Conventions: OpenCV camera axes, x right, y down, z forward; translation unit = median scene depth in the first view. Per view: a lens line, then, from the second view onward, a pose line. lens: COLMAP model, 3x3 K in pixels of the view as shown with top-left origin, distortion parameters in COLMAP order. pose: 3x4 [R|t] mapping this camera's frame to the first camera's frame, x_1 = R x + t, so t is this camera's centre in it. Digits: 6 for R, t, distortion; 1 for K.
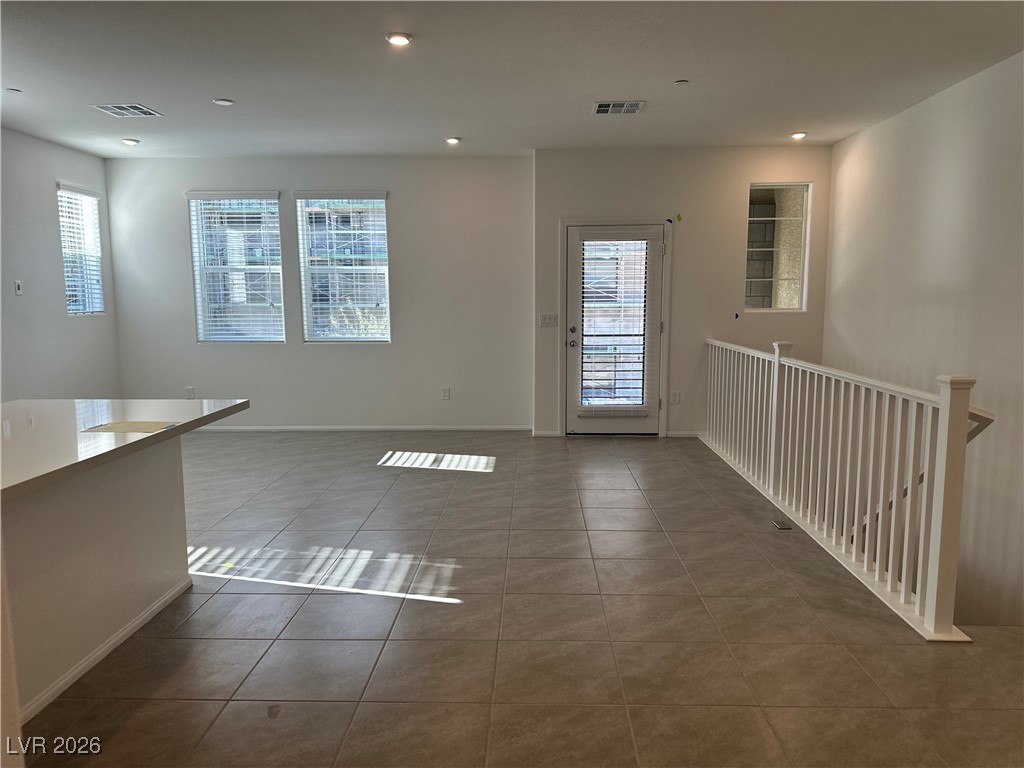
lens RADIAL K [[720.7, 0, 509.0], [0, 720.7, 387.7], [0, 0, 1]] dist [0.054460, -0.061078]
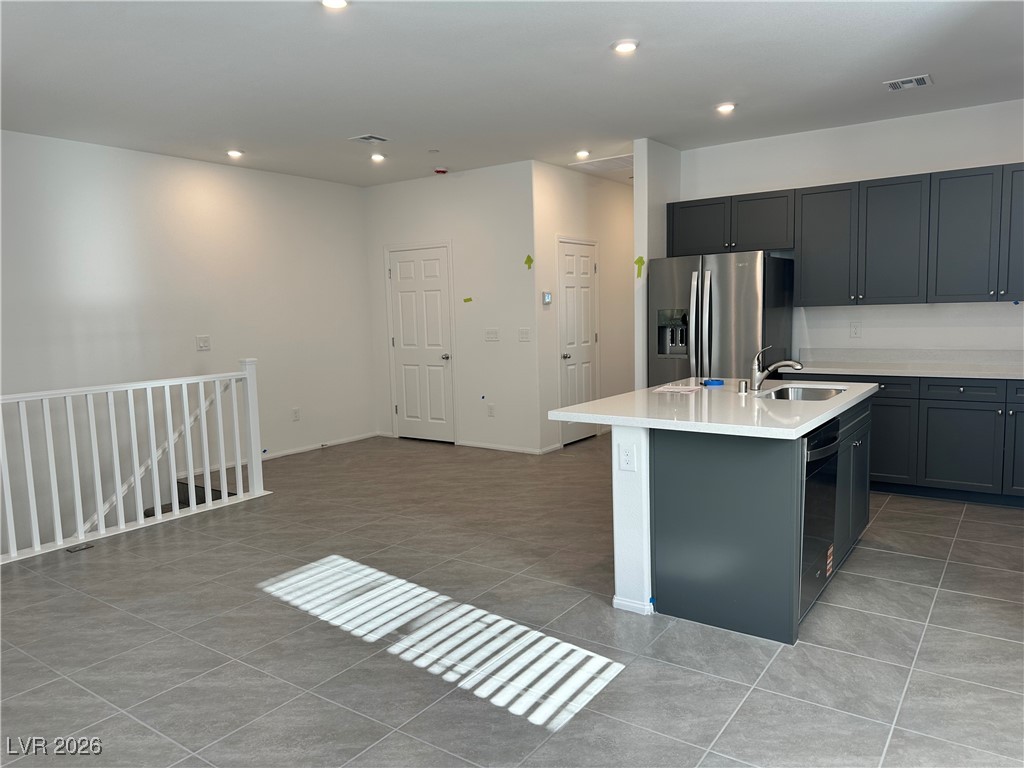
lens RADIAL K [[720.7, 0, 509.0], [0, 720.7, 382.7], [0, 0, 1]] dist [0.054460, -0.061078]
pose [[-0.830163, -0.032618, 0.556566, -0.458590], [0.103225, 0.972034, 0.210937, -0.126955], [-0.547881, 0.232563, -0.803580, 0.962958]]
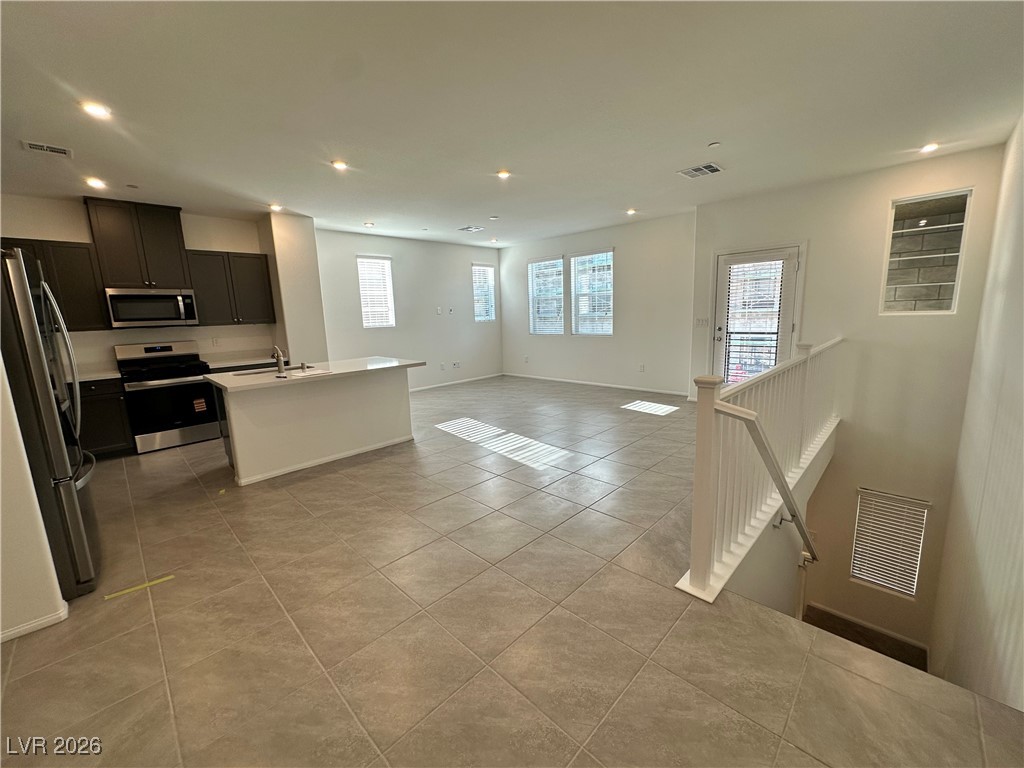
lens RADIAL K [[408.5, 0, 512.3], [0, 408.5, 381.1], [0, 0, 1]] dist [-0.008297, 0.002908]
pose [[0.727925, 0.093999, -0.679182, 0.363455], [-0.056395, 0.995410, 0.077324, -0.018140], [0.683333, -0.017984, 0.729885, 0.138592]]
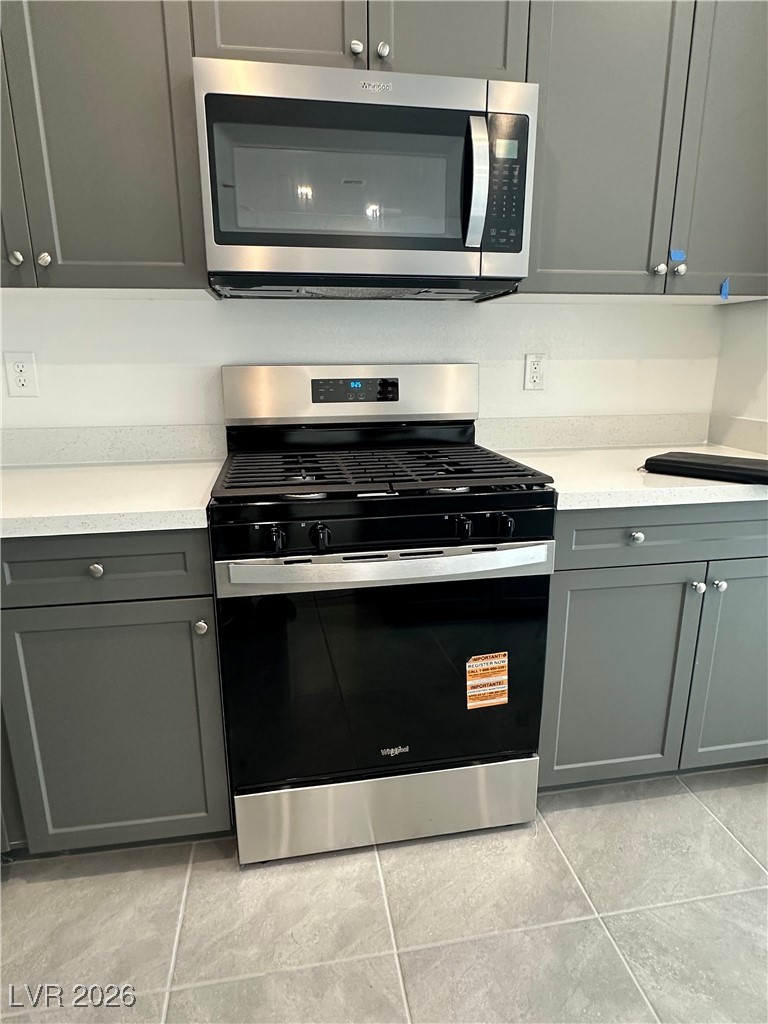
lens RADIAL K [[594.8, 0, 386.1], [0, 594.8, 511.0], [0, 0, 1]] dist [0.001398, -0.003420]
pose [[0.197623, 0.257270, -0.945916, -0.354079], [-0.125757, 0.963627, 0.235814, 0.005879], [0.972178, 0.072353, 0.222788, 0.198543]]
